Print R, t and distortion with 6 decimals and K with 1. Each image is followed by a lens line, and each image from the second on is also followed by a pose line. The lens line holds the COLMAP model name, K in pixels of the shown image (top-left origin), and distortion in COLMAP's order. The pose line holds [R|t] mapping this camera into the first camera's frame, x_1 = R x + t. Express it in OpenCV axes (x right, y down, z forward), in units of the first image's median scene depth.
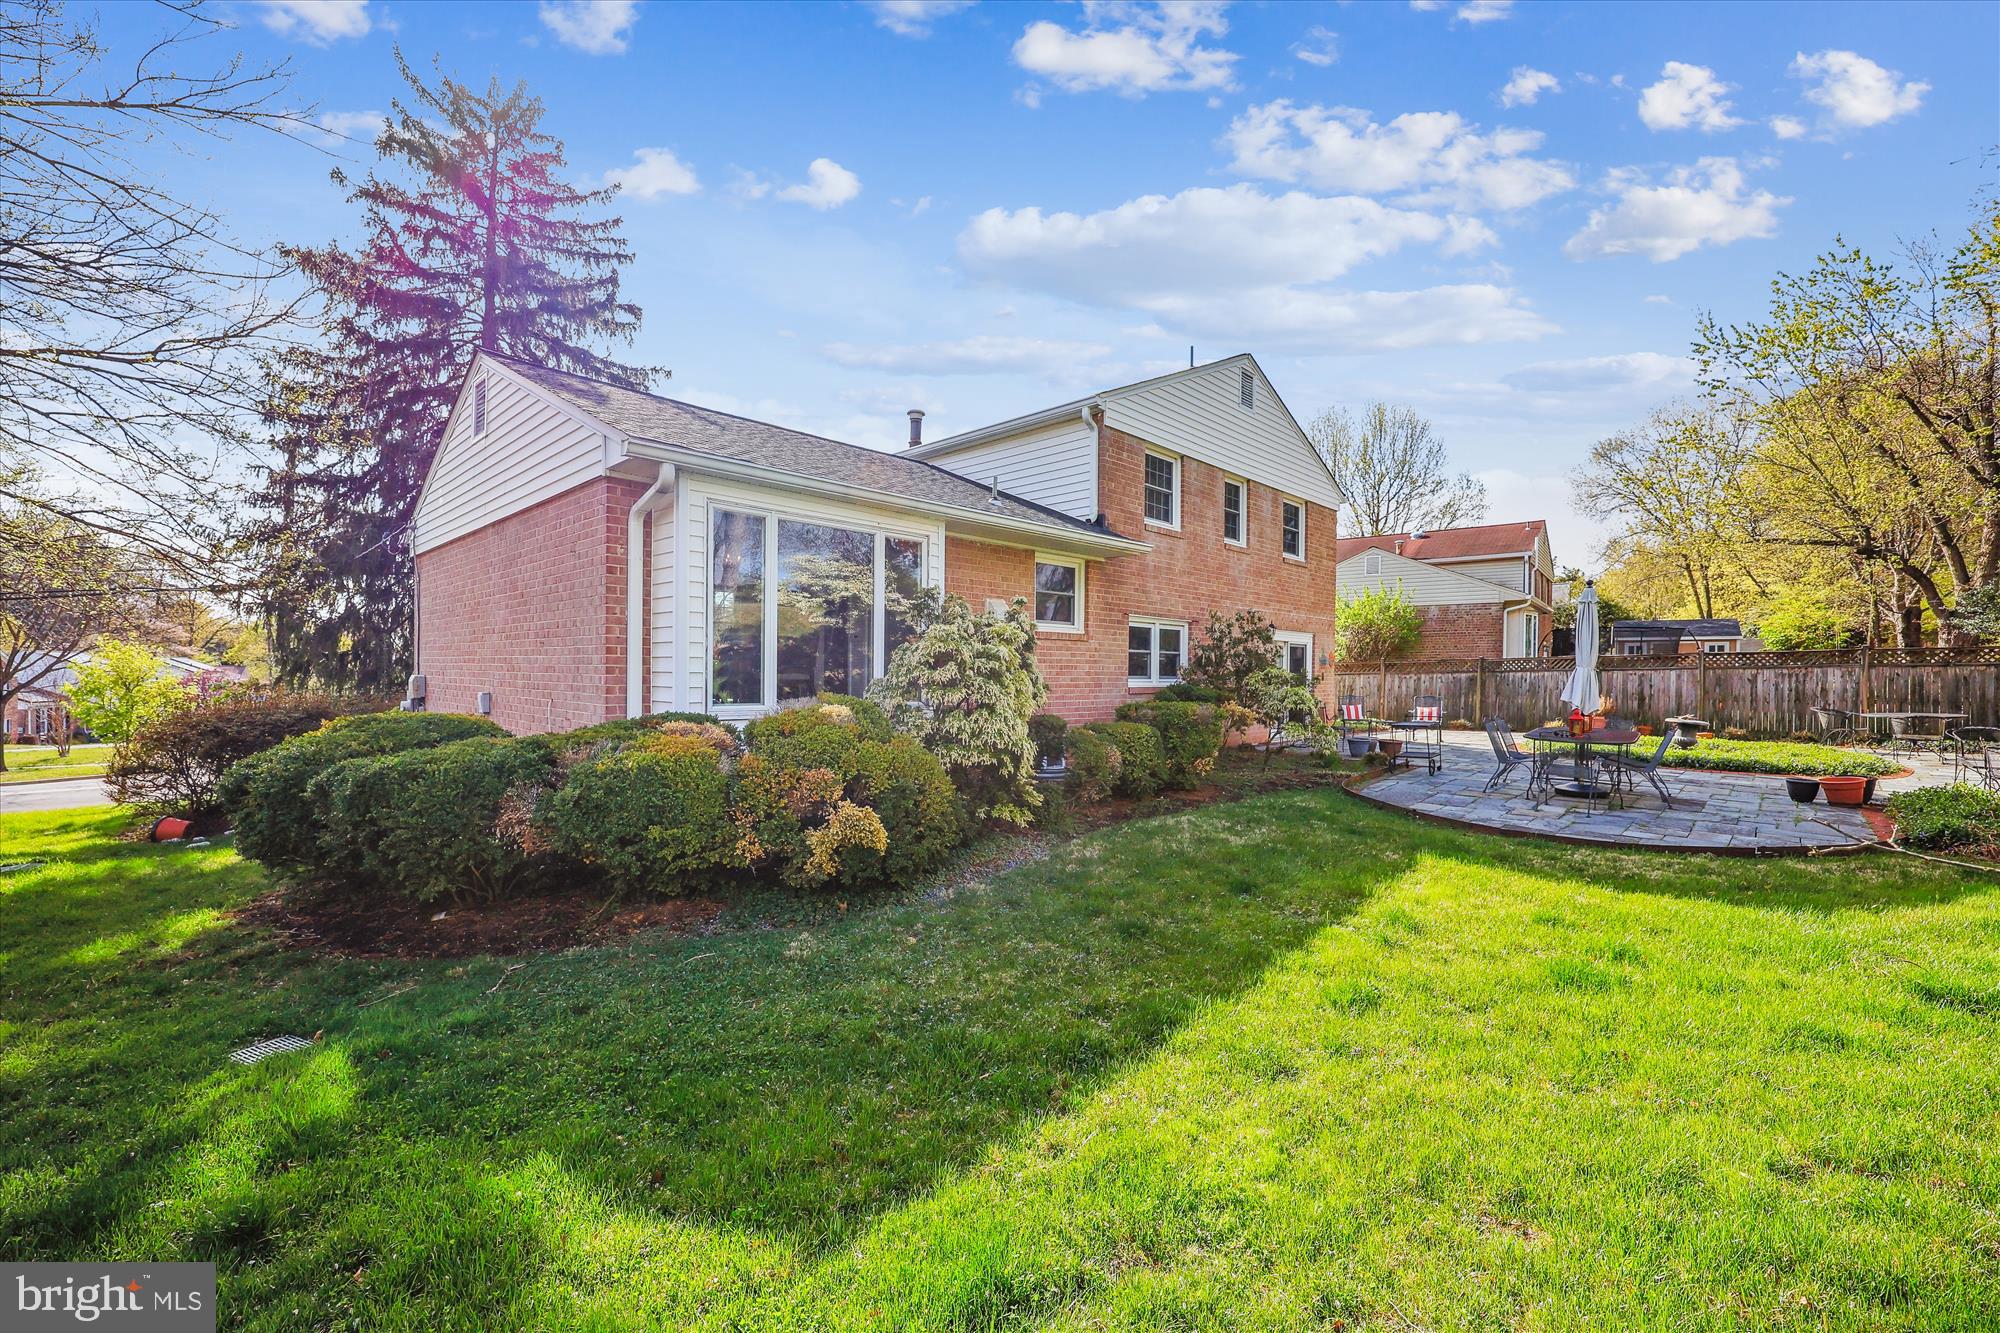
lens RADIAL K [[818.9, 0, 988.1], [0, 818.9, 667.3], [0, 0, 1]] dist [0.002301, -0.000106]
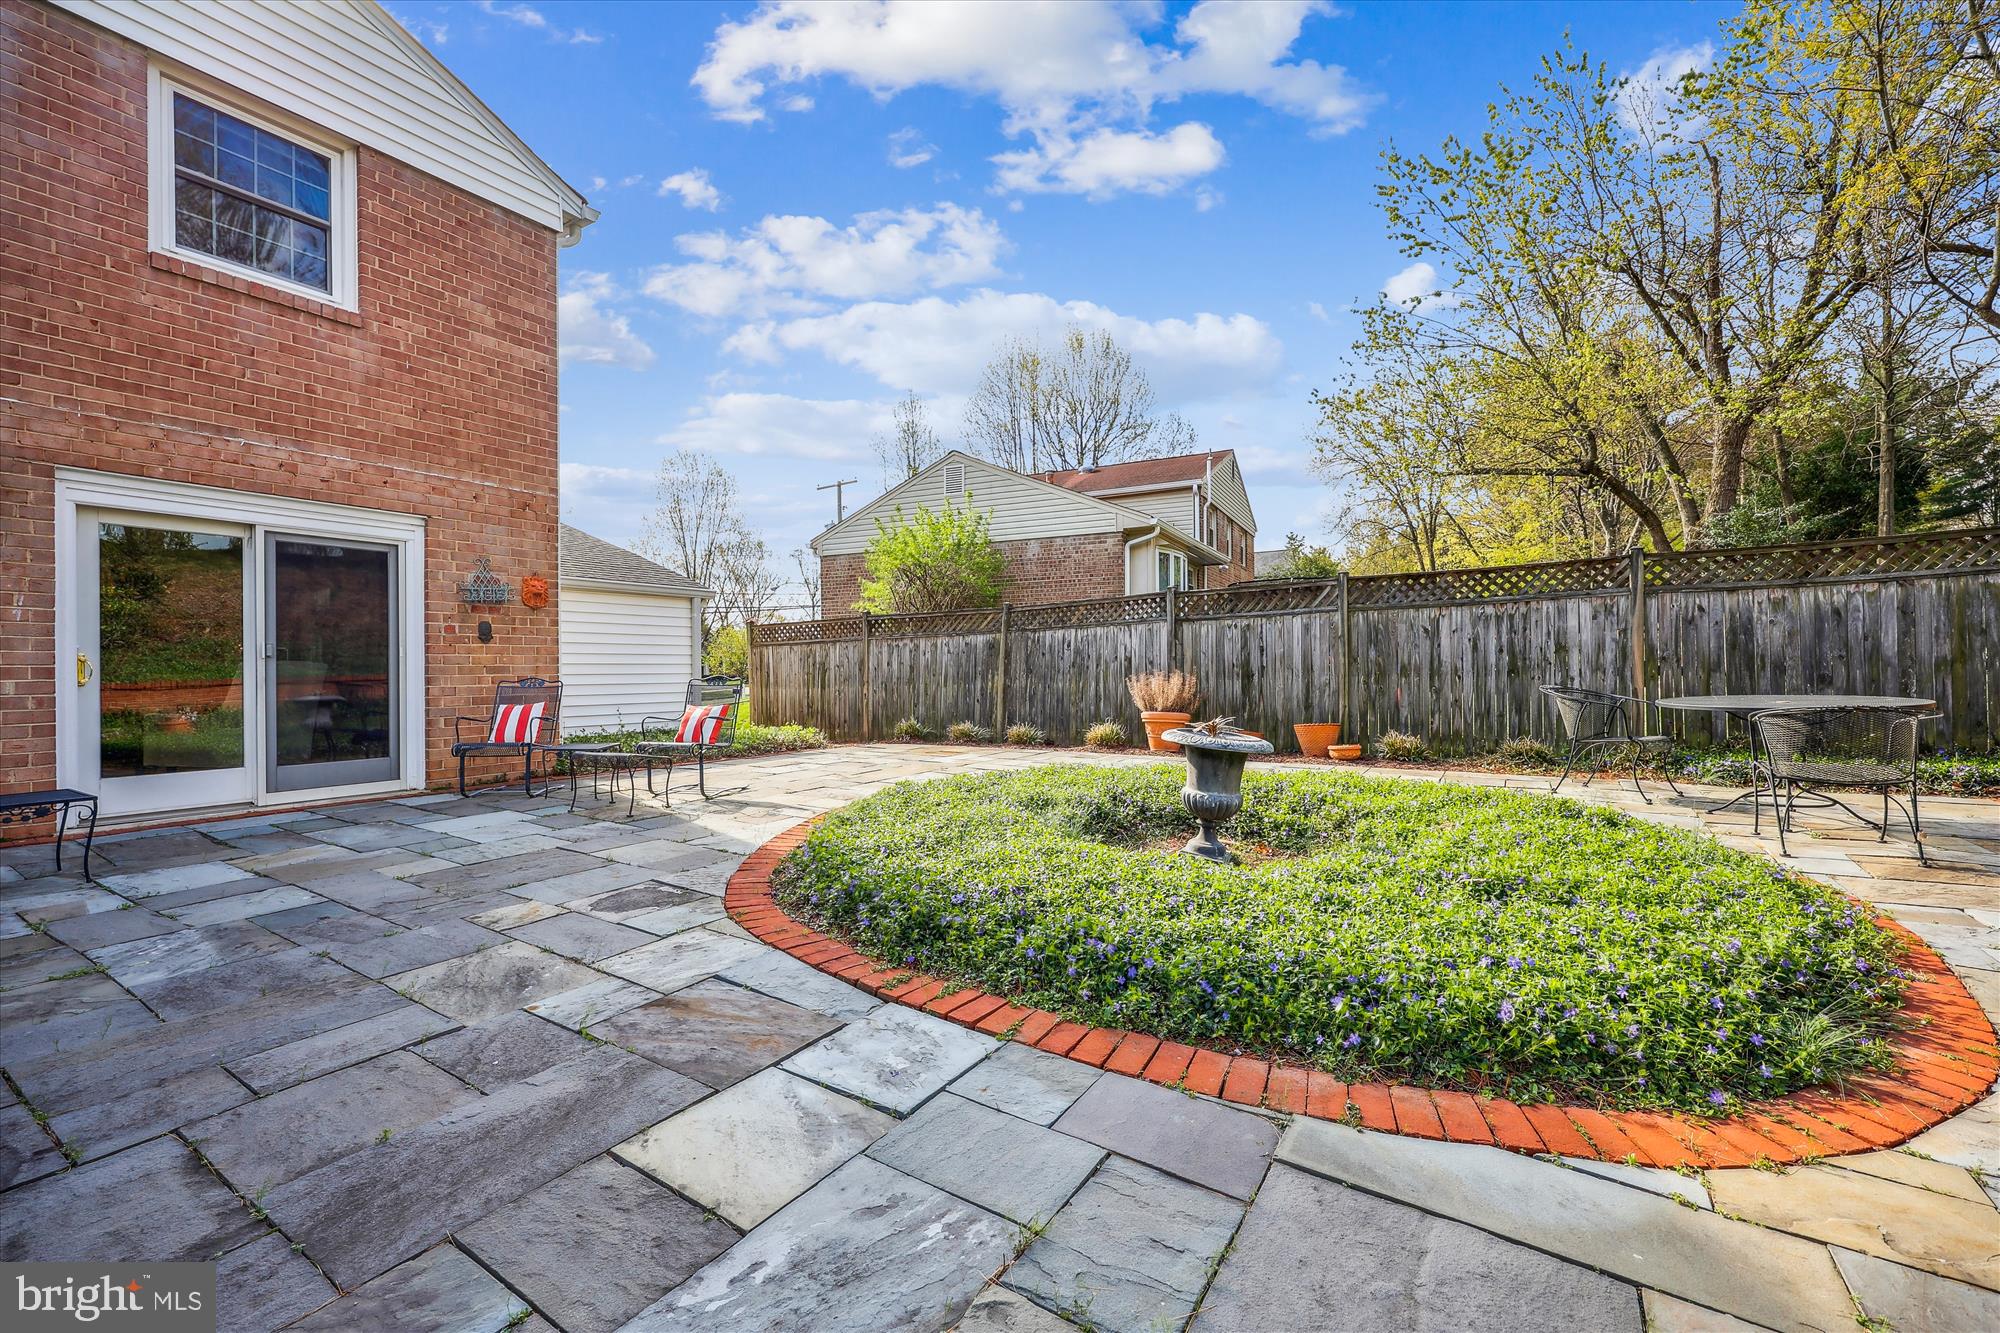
lens RADIAL K [[818.9, 0, 1005.0], [0, 818.9, 667.1], [0, 0, 1]] dist [0.002301, -0.000106]
pose [[0.976531, -0.008162, 0.215223, 0.583742], [0.007934, 0.999967, 0.001922, 0.033114], [-0.215231, -0.000169, 0.976563, 0.586425]]
